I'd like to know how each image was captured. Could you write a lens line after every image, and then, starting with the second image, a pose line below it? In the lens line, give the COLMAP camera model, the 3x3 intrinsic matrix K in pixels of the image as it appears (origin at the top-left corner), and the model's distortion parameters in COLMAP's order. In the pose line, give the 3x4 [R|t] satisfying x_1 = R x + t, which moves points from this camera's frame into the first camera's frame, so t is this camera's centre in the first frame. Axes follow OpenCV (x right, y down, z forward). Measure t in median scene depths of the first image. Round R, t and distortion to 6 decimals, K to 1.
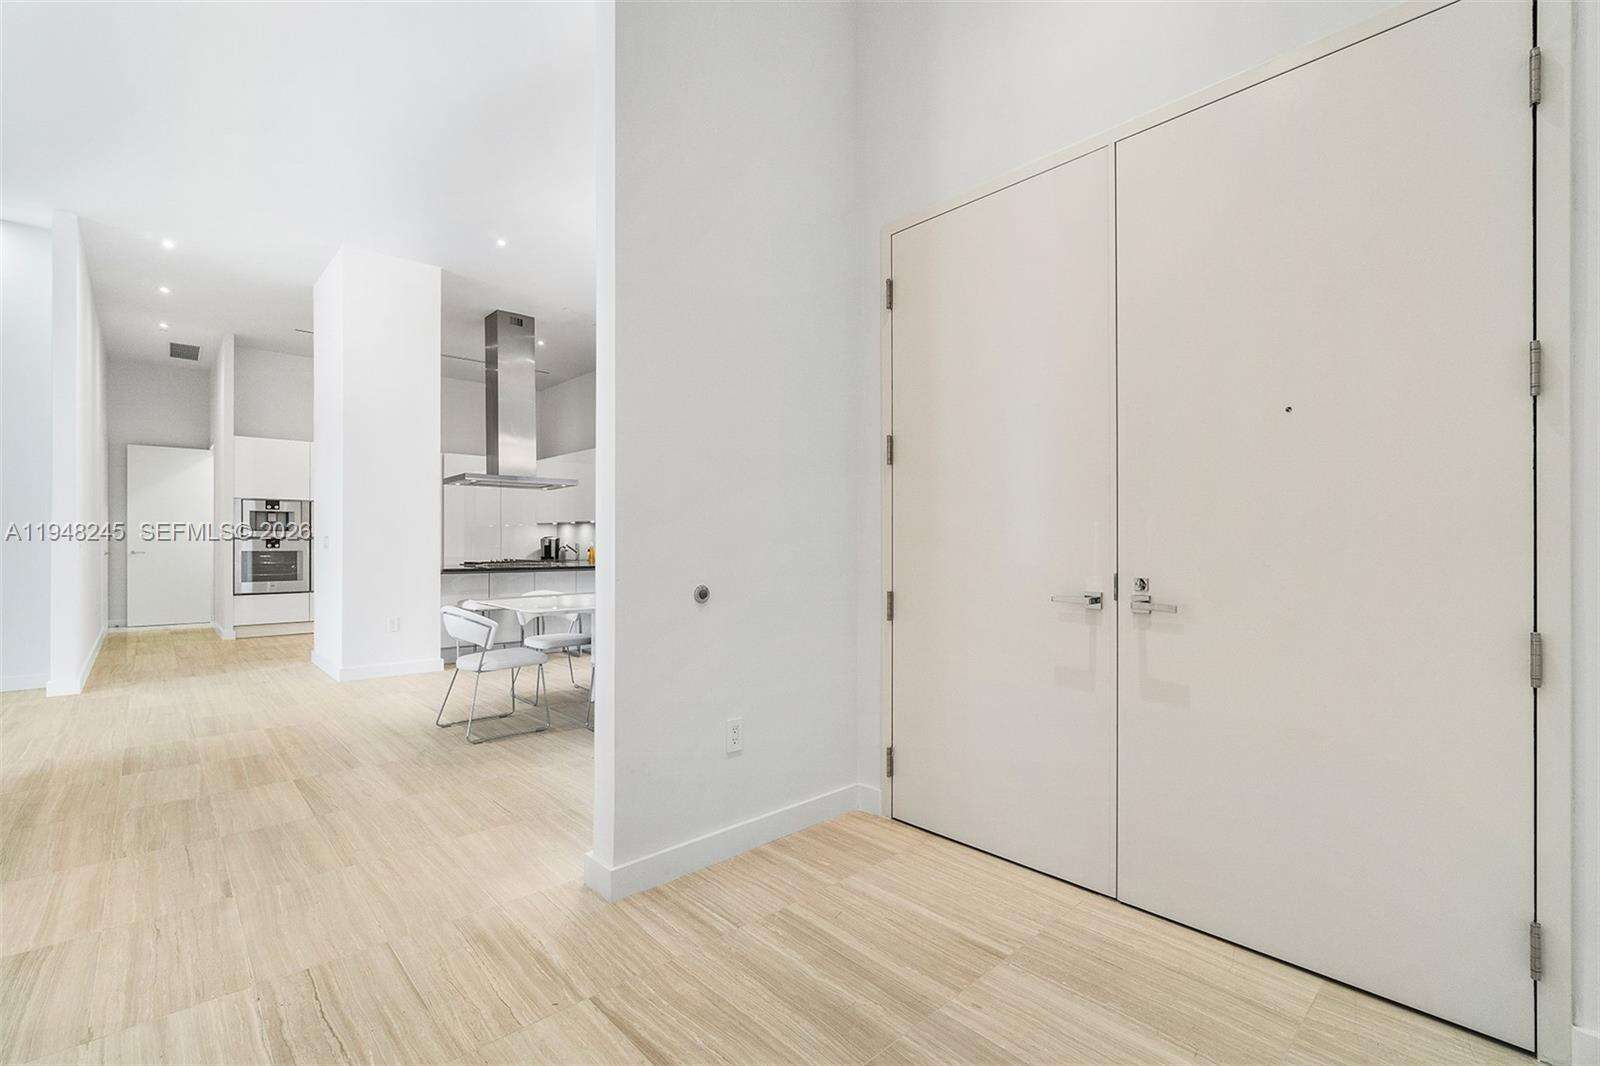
lens RADIAL K [[710.9, 0, 796.4], [0, 710.9, 549.4], [0, 0, 1]] dist [-0.004049, 0.001417]
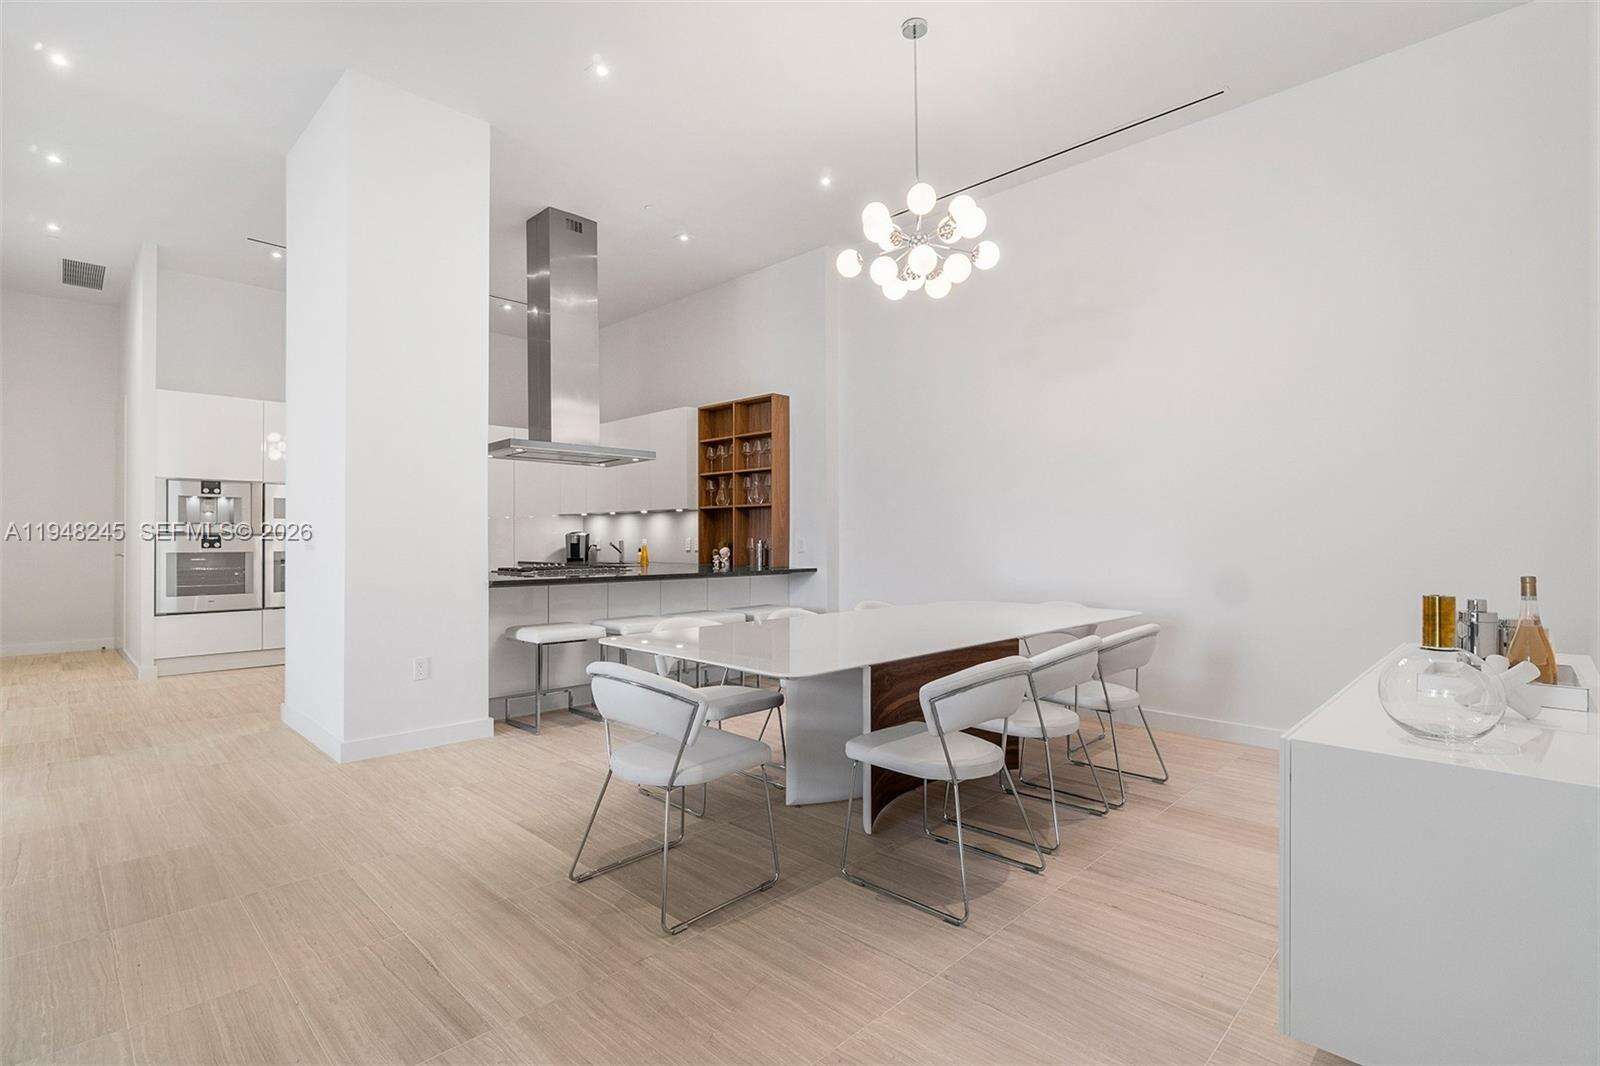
lens RADIAL K [[759.4, 0, 782.9], [0, 759.4, 538.1], [0, 0, 1]] dist [0.002796, 0.001334]
pose [[0.999404, -0.002068, 0.034455, -0.207533], [0.002402, 0.999950, -0.009679, -0.003473], [-0.034433, 0.009756, 0.999359, 0.235568]]
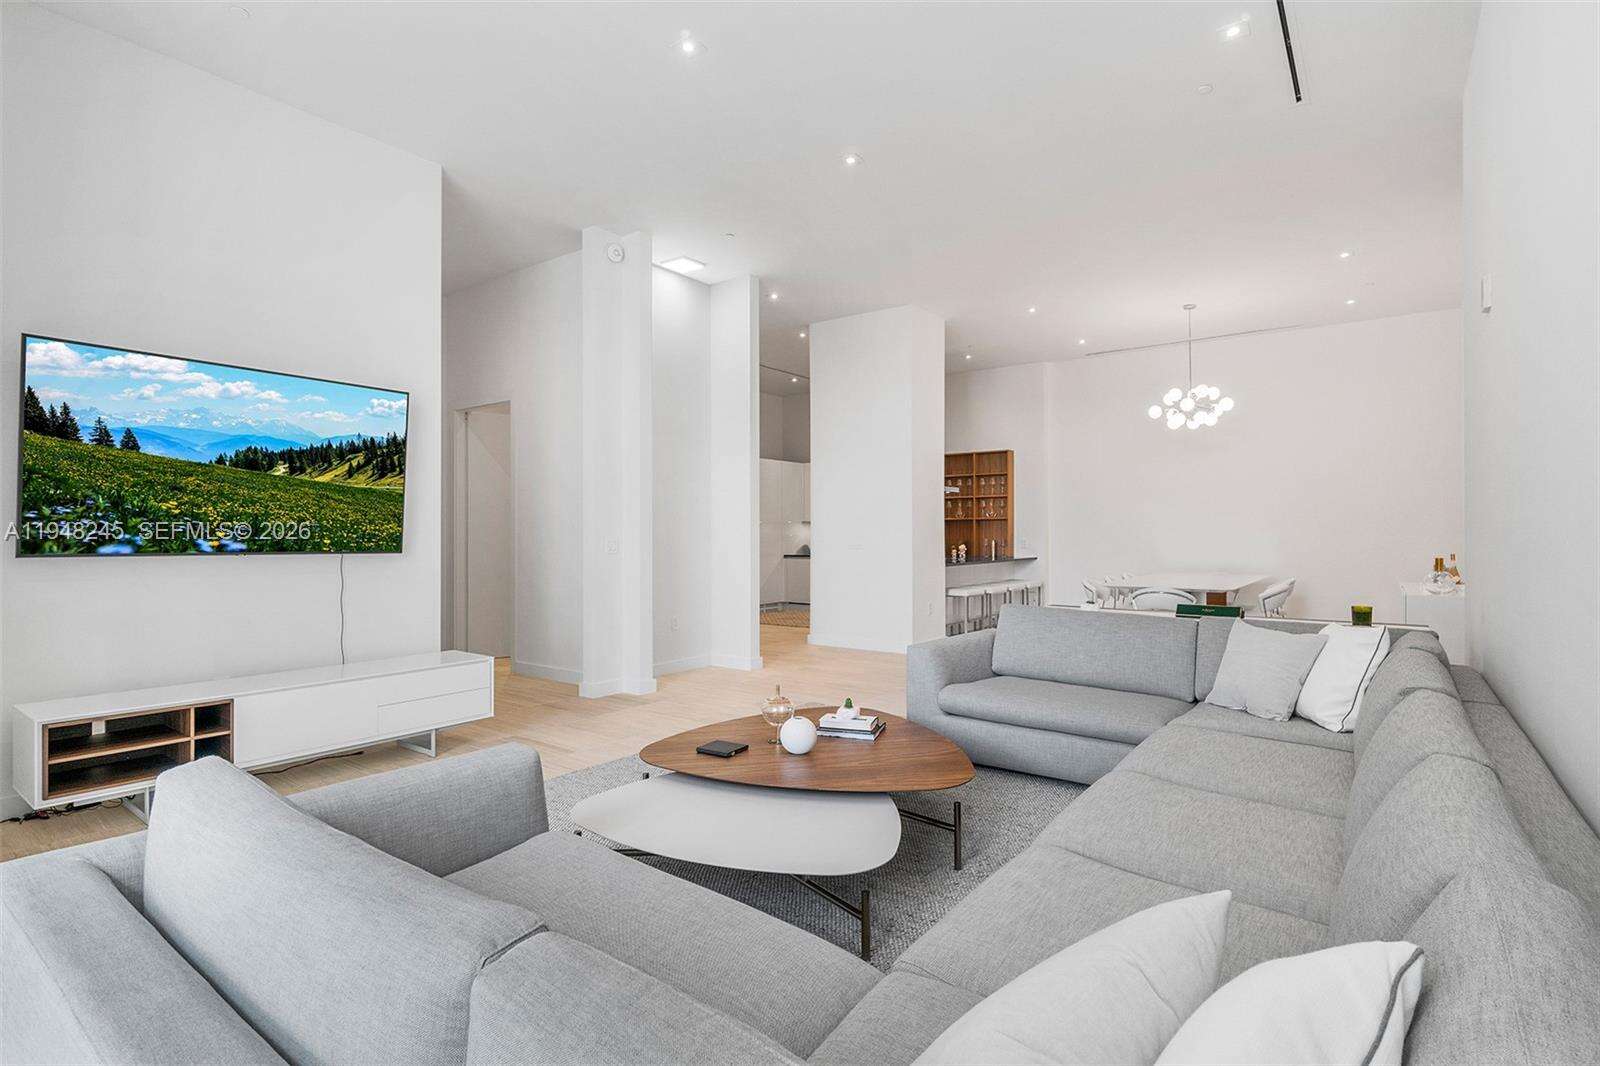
lens RADIAL K [[759.4, 0, 787.9], [0, 759.4, 532.5], [0, 0, 1]] dist [0.002796, 0.001334]
pose [[0.983204, -0.004886, 0.182446, -0.820287], [0.007074, 0.999911, -0.011345, -0.010226], [-0.182374, 0.012445, 0.983150, -0.203726]]
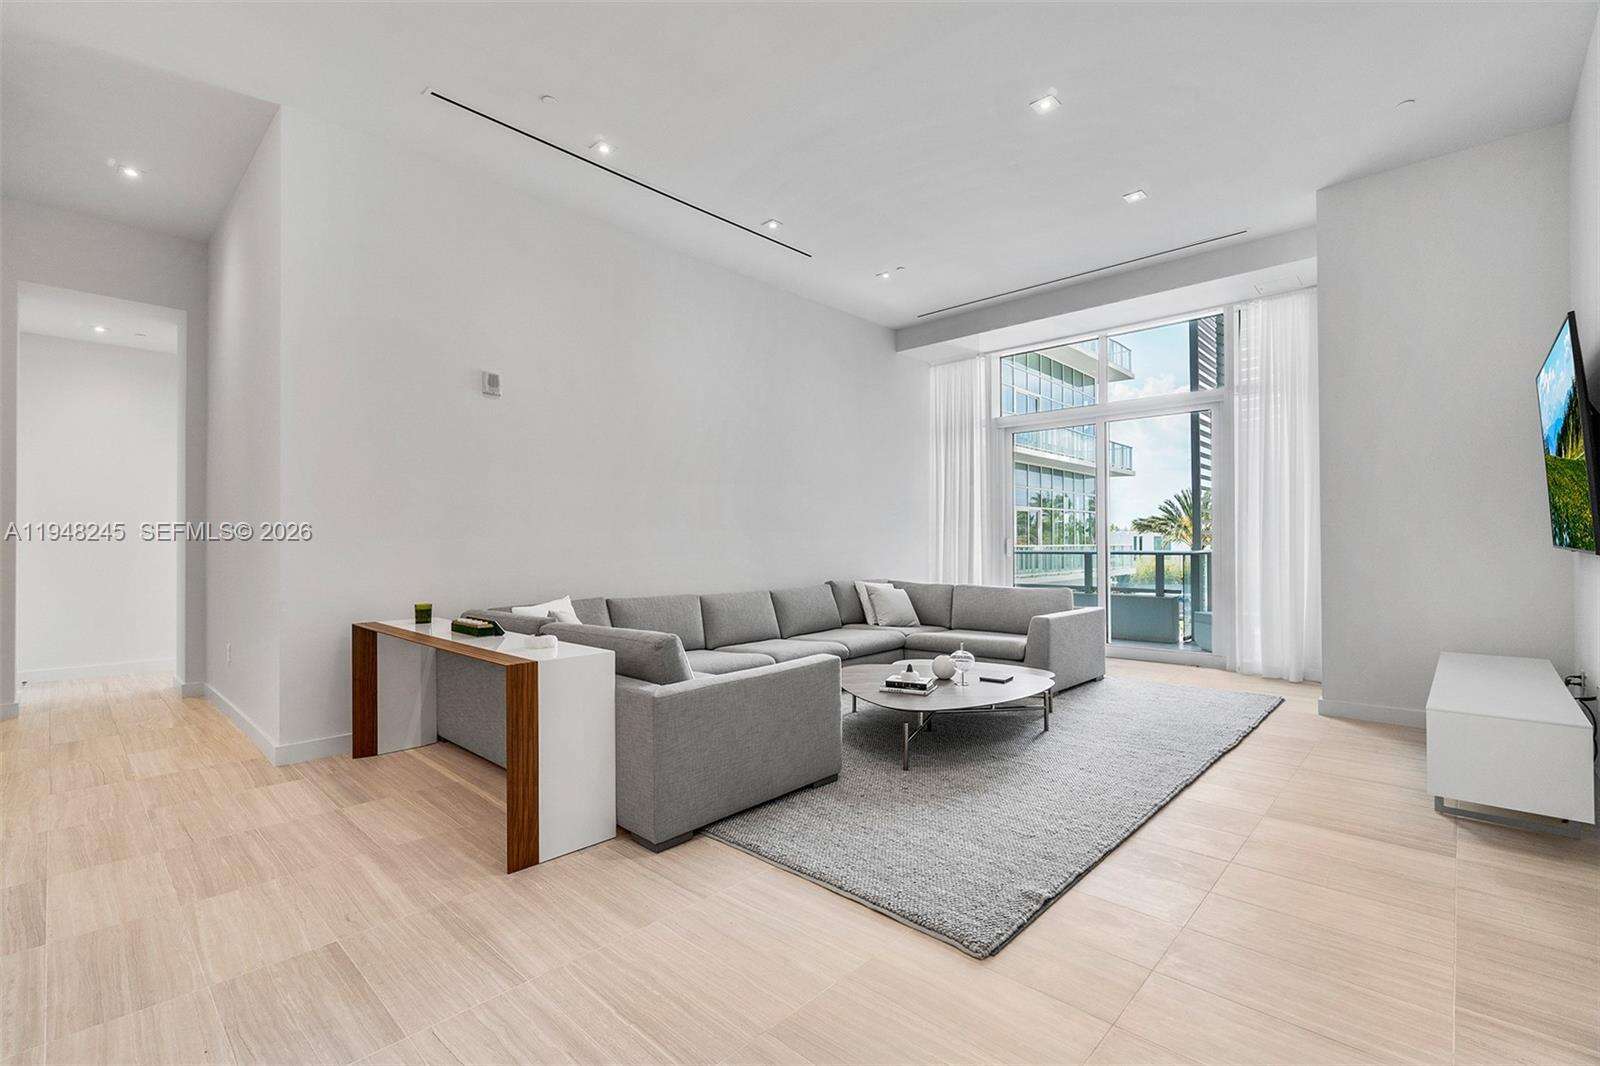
lens RADIAL K [[710.9, 0, 799.9], [0, 710.9, 546.0], [0, 0, 1]] dist [-0.004049, 0.001417]
pose [[-0.997419, 0.004179, -0.071672, -0.592103], [0.003106, 0.999882, 0.015076, -0.015580], [0.071727, 0.014814, -0.997314, 0.741048]]
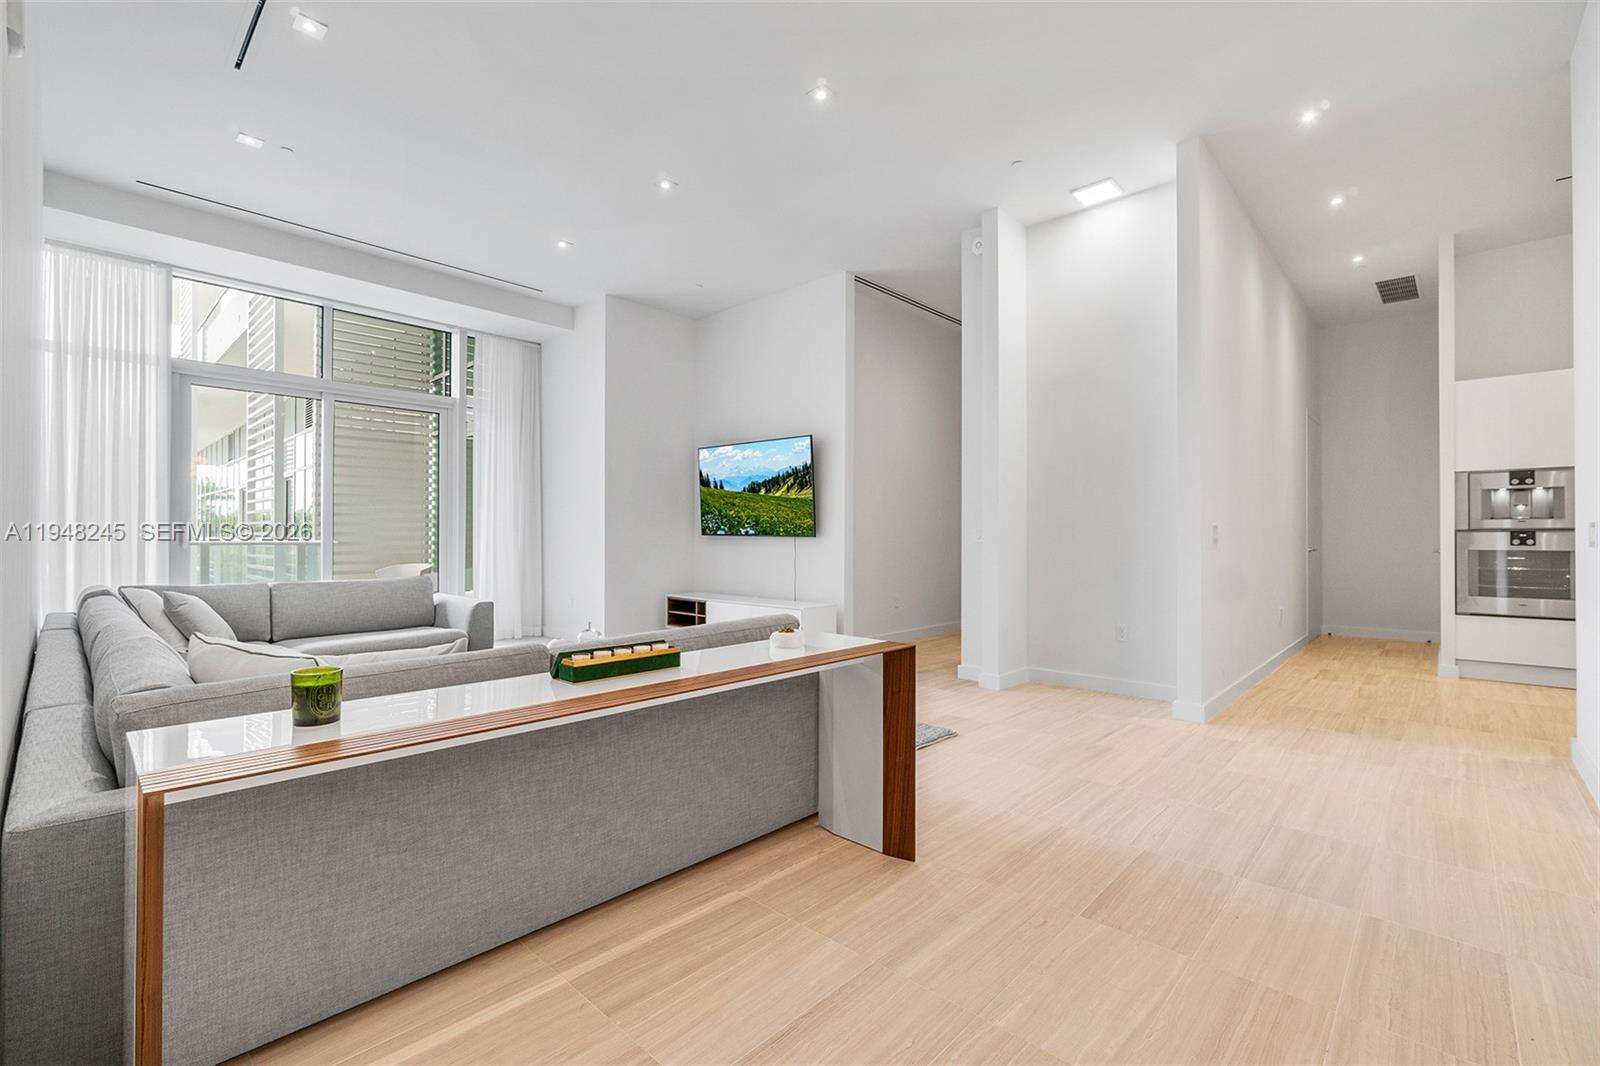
lens RADIAL K [[710.9, 0, 778.5], [0, 710.9, 530.6], [0, 0, 1]] dist [-0.004049, 0.001417]
pose [[0.069990, -0.010970, -0.997487, -0.162906], [-0.011040, 0.999870, -0.011771, -0.000556], [0.997487, 0.011836, 0.069860, 0.315238]]
